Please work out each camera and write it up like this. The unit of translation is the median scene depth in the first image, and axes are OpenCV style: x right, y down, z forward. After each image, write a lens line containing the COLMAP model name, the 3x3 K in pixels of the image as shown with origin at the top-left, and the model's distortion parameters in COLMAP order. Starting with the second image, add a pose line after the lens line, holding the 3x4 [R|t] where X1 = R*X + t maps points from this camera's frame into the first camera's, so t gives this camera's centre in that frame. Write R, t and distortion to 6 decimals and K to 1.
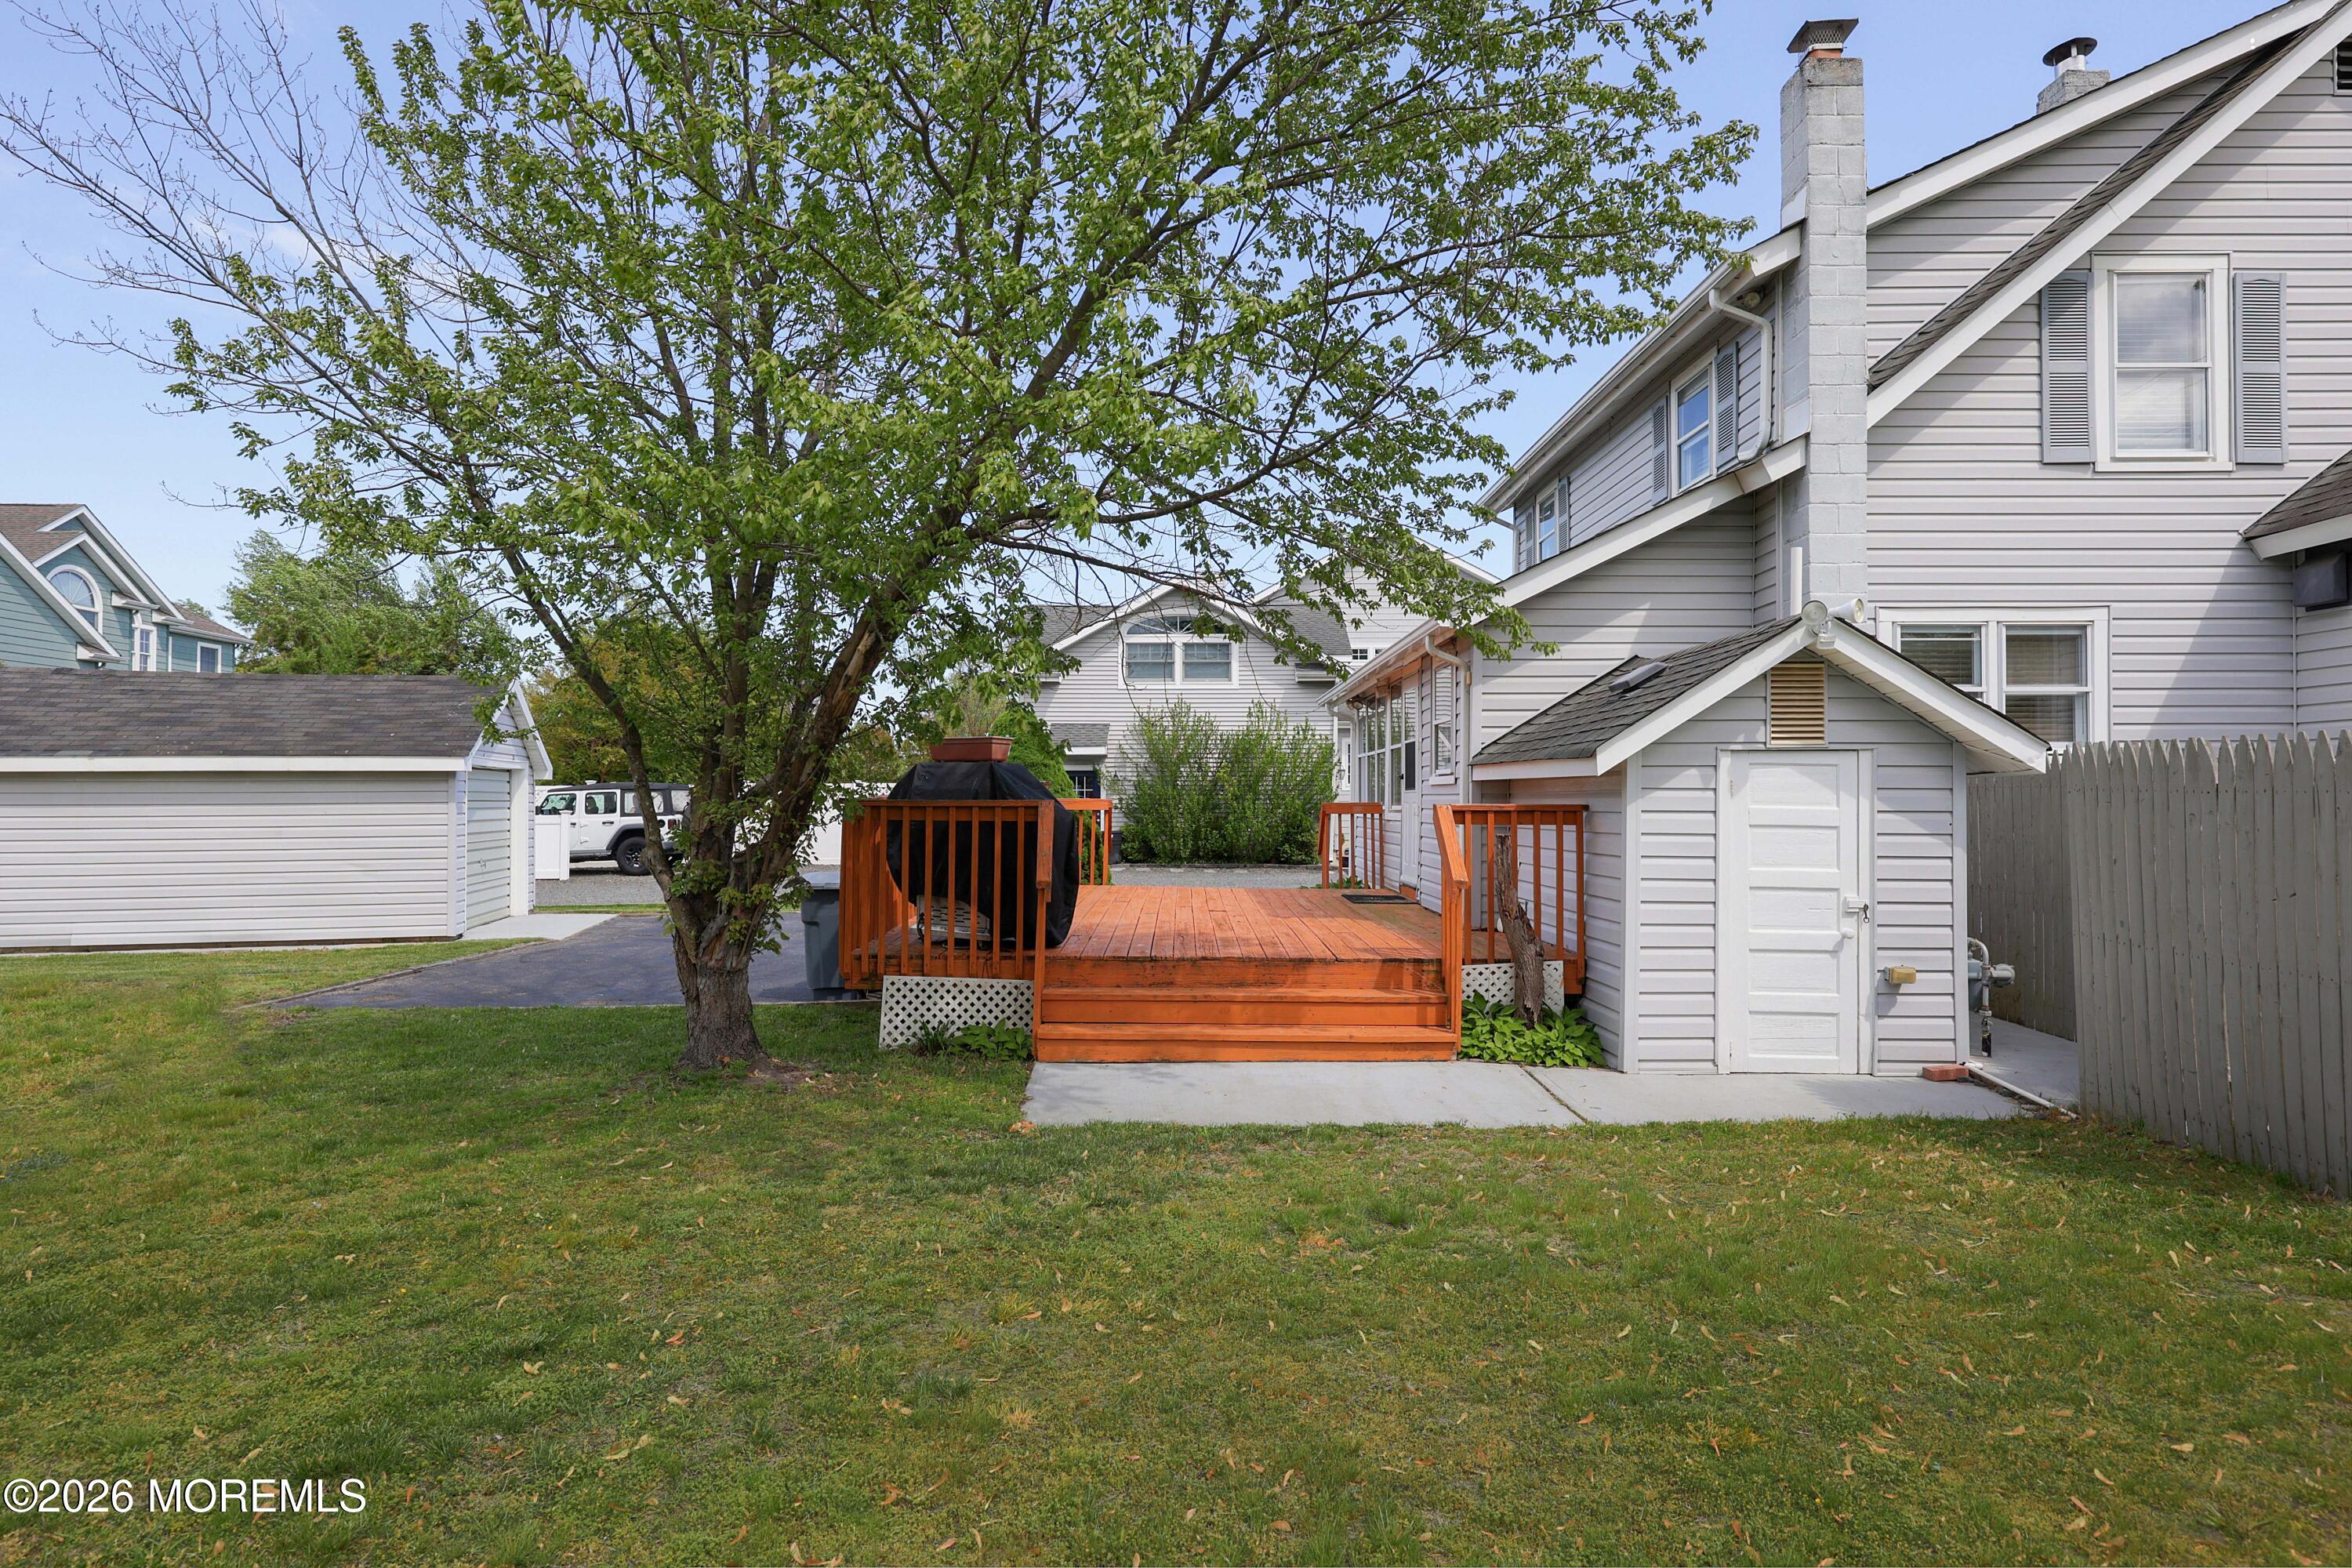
lens RADIAL K [[1329.1, 0, 1185.2], [0, 1329.1, 774.5], [0, 0, 1]] dist [0.001127, 0.001492]
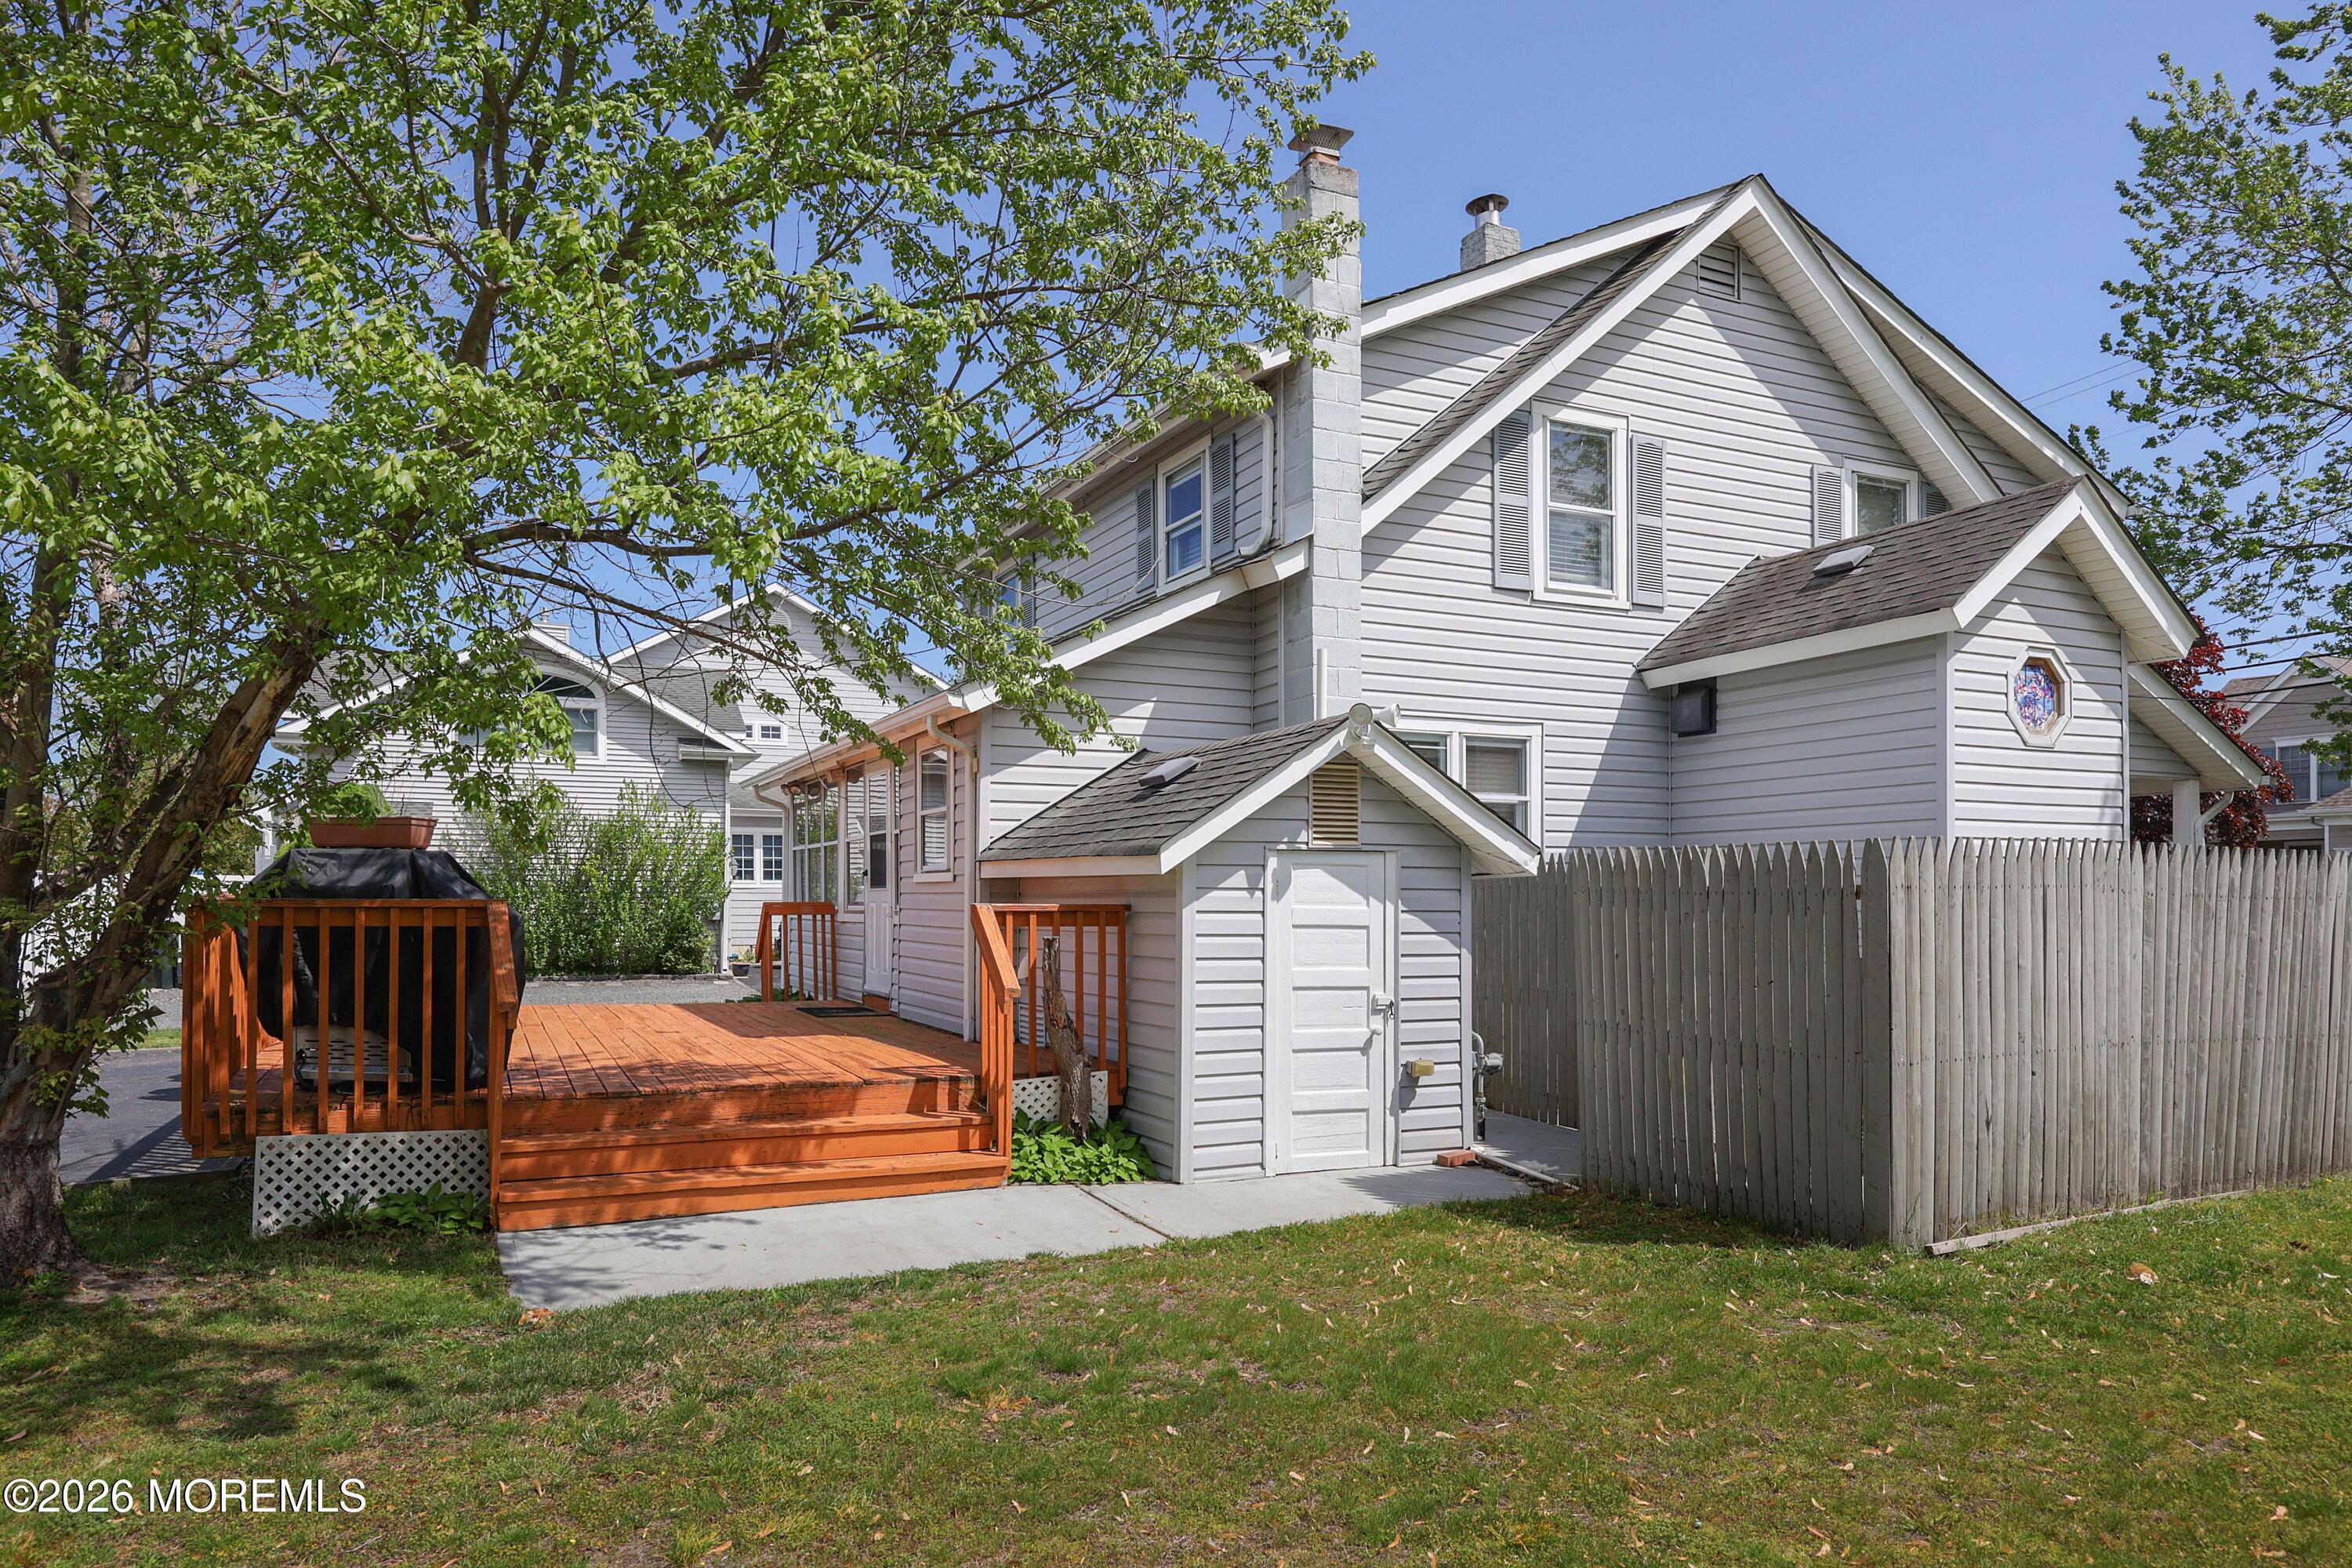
lens RADIAL K [[1463.1, 0, 1185.2], [0, 1463.1, 898.8], [0, 0, 1]] dist [0.003004, 0.000917]
pose [[0.900779, 0.001170, 0.434277, -0.115896], [-0.009488, 0.999811, 0.016987, 0.000352], [-0.434175, -0.019422, 0.900619, 0.045424]]
